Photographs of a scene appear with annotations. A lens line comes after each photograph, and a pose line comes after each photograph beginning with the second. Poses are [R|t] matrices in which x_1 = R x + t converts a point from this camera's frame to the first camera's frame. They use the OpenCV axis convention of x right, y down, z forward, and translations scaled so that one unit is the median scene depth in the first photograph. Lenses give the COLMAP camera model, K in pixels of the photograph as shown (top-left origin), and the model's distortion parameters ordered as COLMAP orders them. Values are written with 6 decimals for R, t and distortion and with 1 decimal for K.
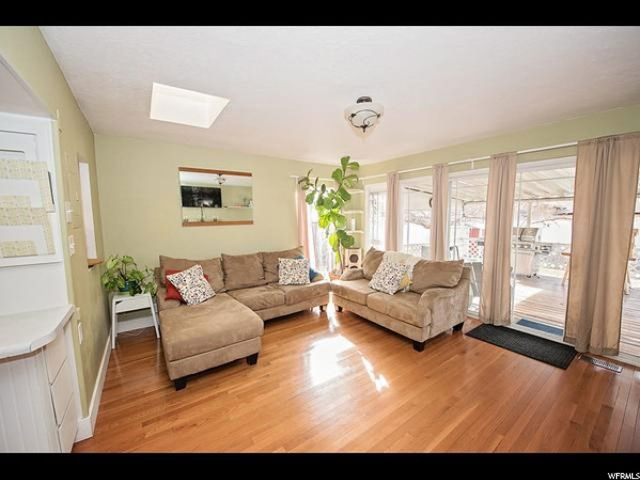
lens RADIAL K [[254.7, 0, 320.2], [0, 254.7, 237.8], [0, 0, 1]] dist [-0.015077, -0.000305]
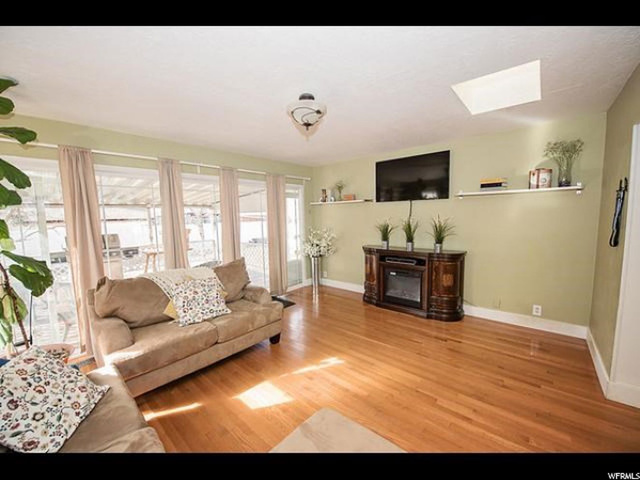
lens RADIAL K [[254.7, 0, 320.2], [0, 254.7, 237.8], [0, 0, 1]] dist [-0.015077, -0.000305]
pose [[-0.217453, -0.074999, 0.973185, -0.594063], [0.110883, 0.988691, 0.100970, -0.073307], [-0.969752, 0.129866, -0.206678, 0.877508]]
